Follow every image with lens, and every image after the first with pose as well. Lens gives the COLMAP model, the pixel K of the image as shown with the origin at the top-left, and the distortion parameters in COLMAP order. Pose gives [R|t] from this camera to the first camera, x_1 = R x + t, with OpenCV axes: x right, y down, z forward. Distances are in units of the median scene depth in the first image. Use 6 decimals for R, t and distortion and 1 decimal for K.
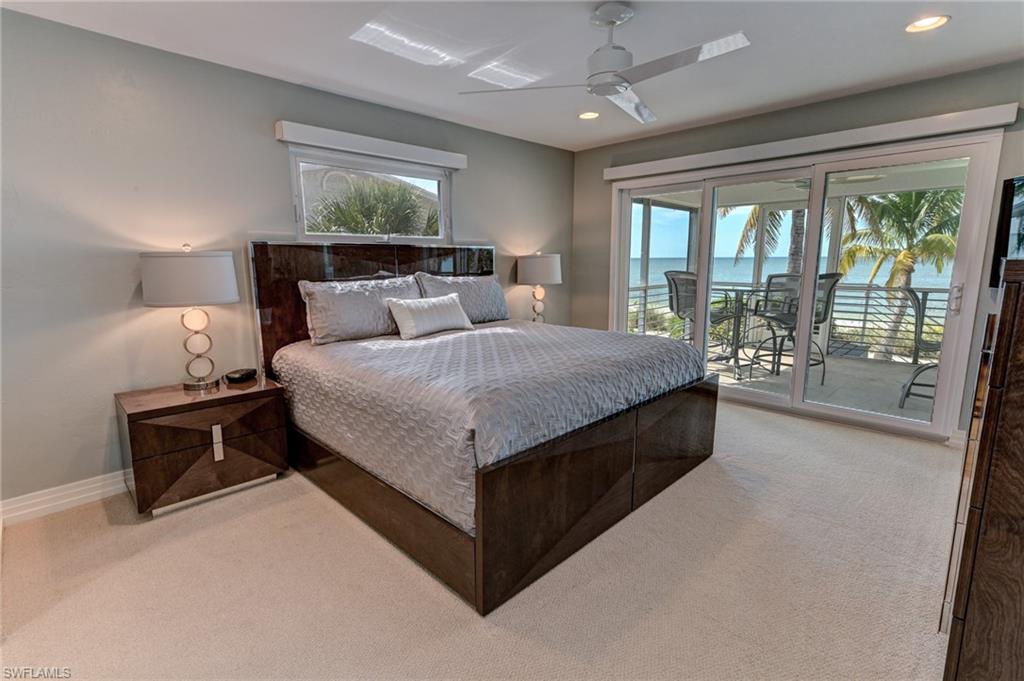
lens RADIAL K [[477.4, 0, 514.3], [0, 477.4, 336.8], [0, 0, 1]] dist [0.013274, -0.000268]
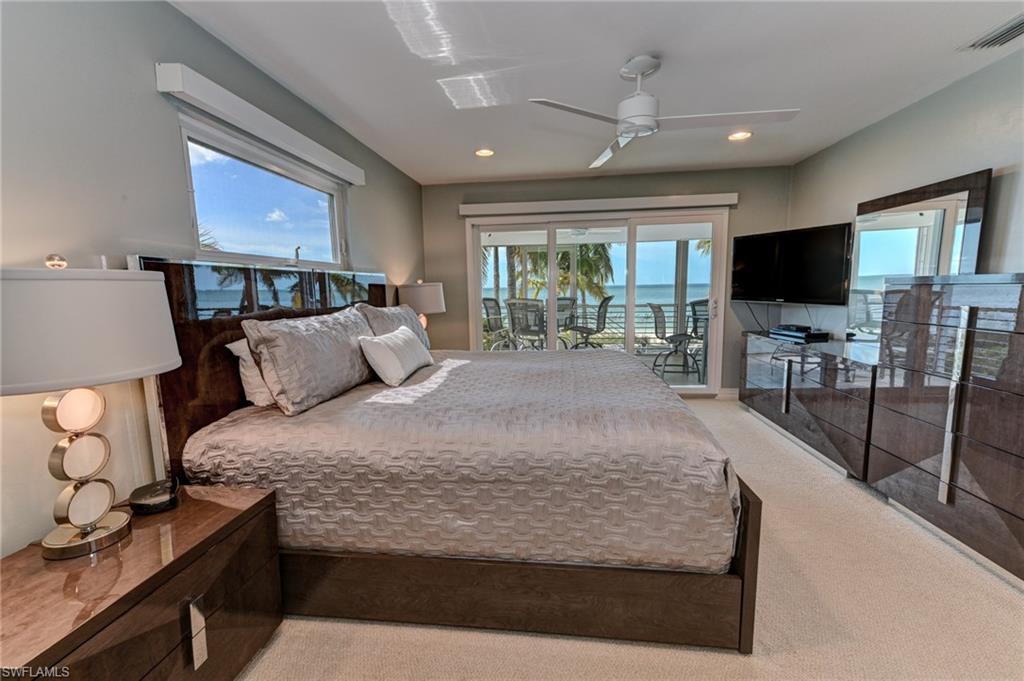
lens RADIAL K [[410.9, 0, 513.0], [0, 410.9, 343.3], [0, 0, 1]] dist [0.014066, 0.000061]
pose [[0.784606, -0.093185, 0.612952, -0.485159], [0.115162, 0.993340, 0.003601, -0.045108], [-0.609205, 0.067763, 0.790112, 0.328381]]
